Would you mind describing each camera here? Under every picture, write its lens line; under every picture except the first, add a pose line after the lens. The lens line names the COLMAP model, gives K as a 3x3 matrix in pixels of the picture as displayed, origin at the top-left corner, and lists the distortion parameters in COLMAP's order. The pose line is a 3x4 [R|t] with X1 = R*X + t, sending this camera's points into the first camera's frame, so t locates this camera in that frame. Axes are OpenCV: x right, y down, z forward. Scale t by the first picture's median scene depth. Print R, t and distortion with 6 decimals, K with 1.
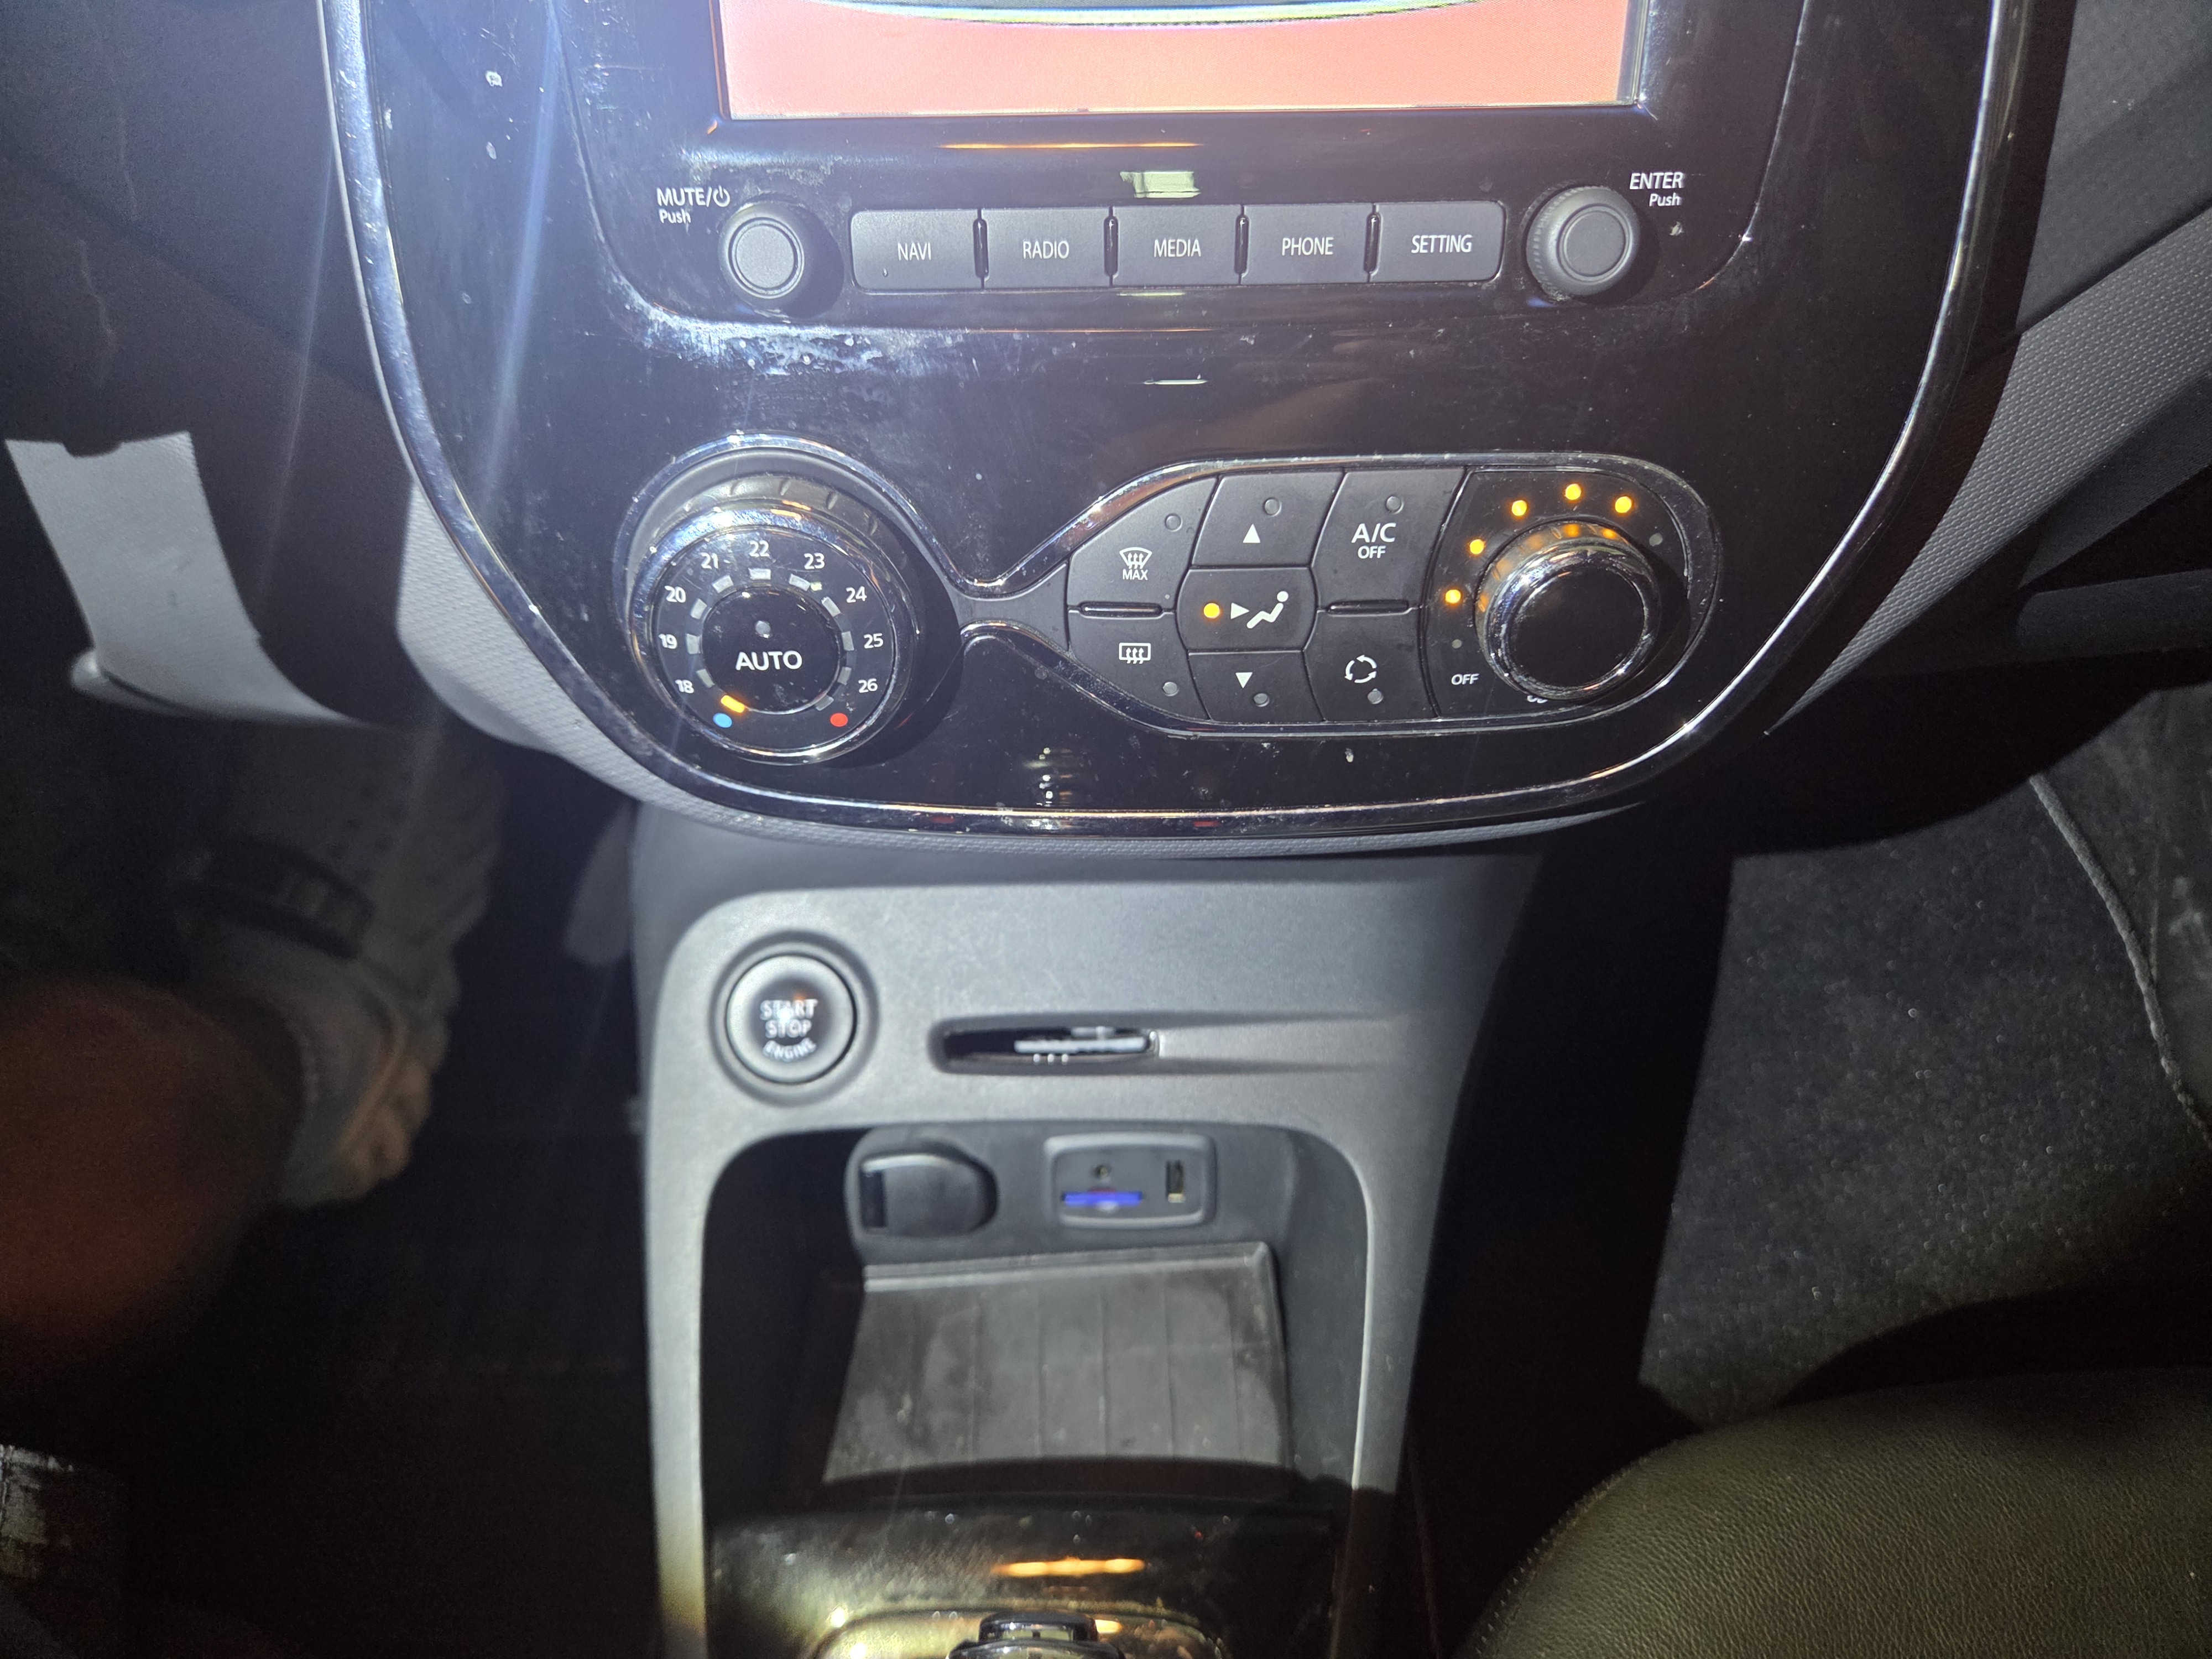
lens RADIAL K [[1491.6, 0, 1109.2], [0, 1491.6, 833.5], [0, 0, 1]] dist [0.052953, -0.047083]
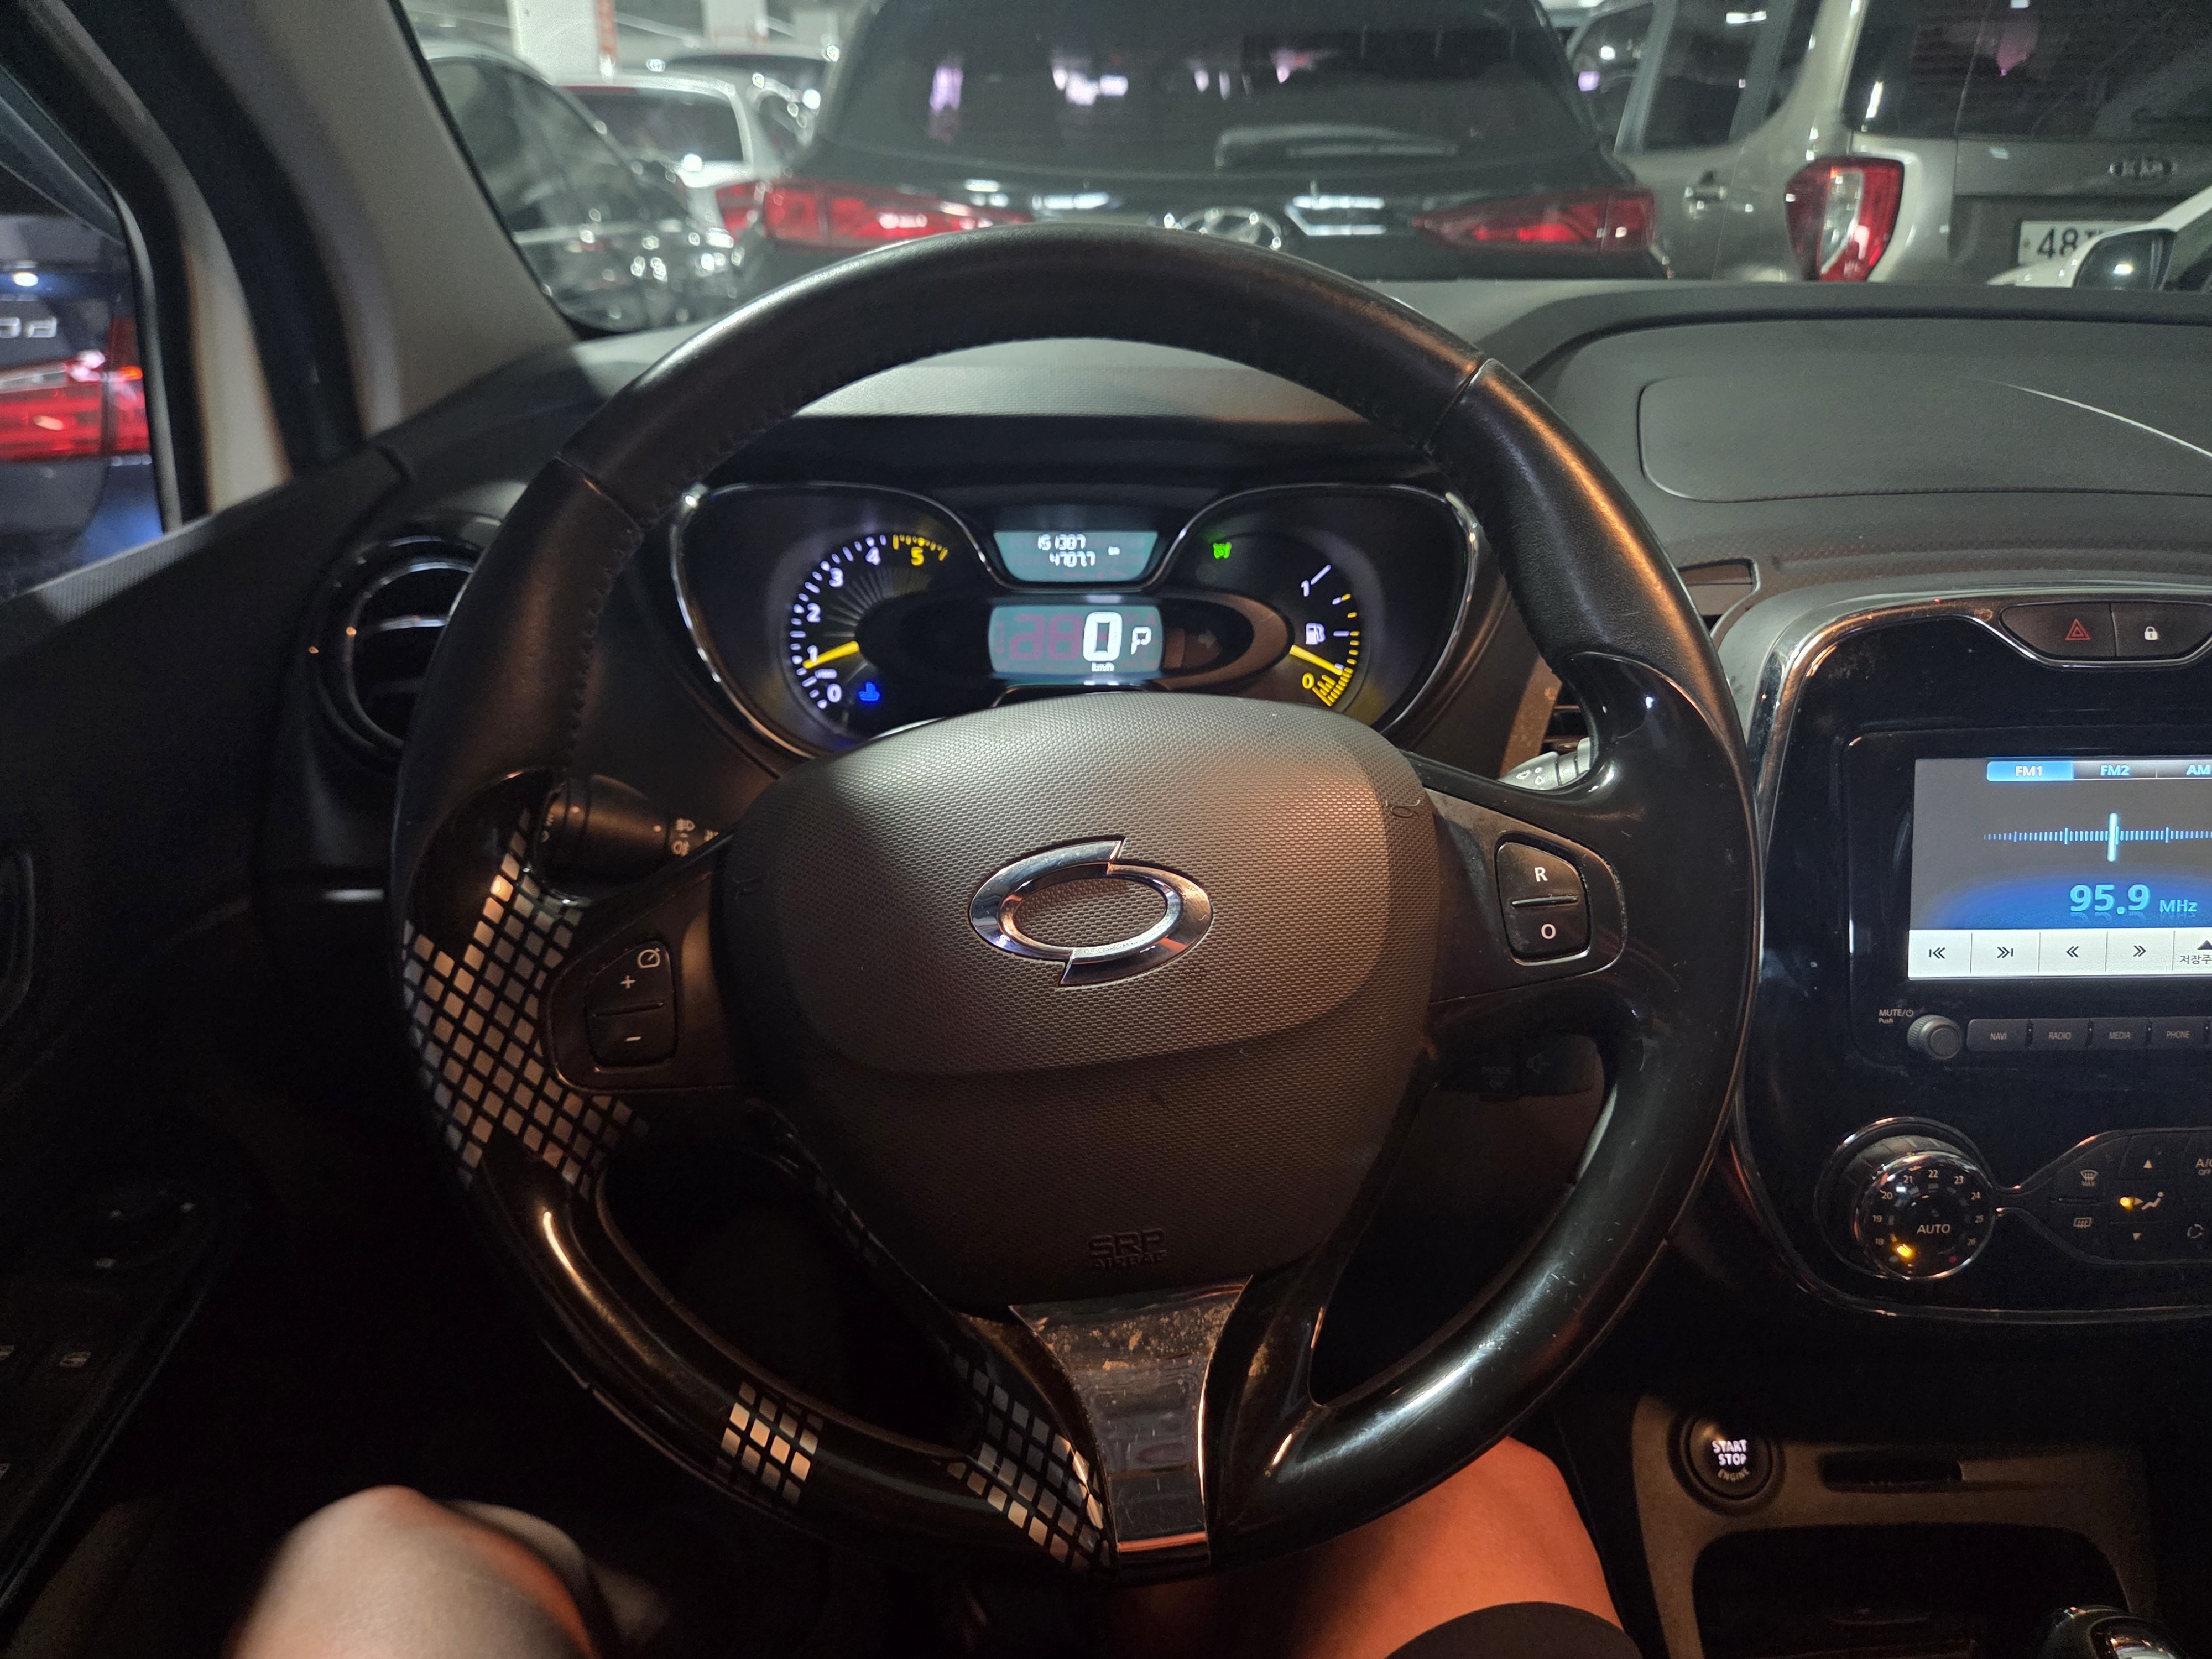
lens RADIAL K [[1491.6, 0, 1109.2], [0, 1491.6, 833.5], [0, 0, 1]] dist [0.052953, -0.047083]
pose [[0.999565, 0.003621, 0.029262, -0.915494], [0.006339, 0.942836, -0.333197, 0.034586], [-0.028796, 0.333238, 0.942403, -0.692851]]
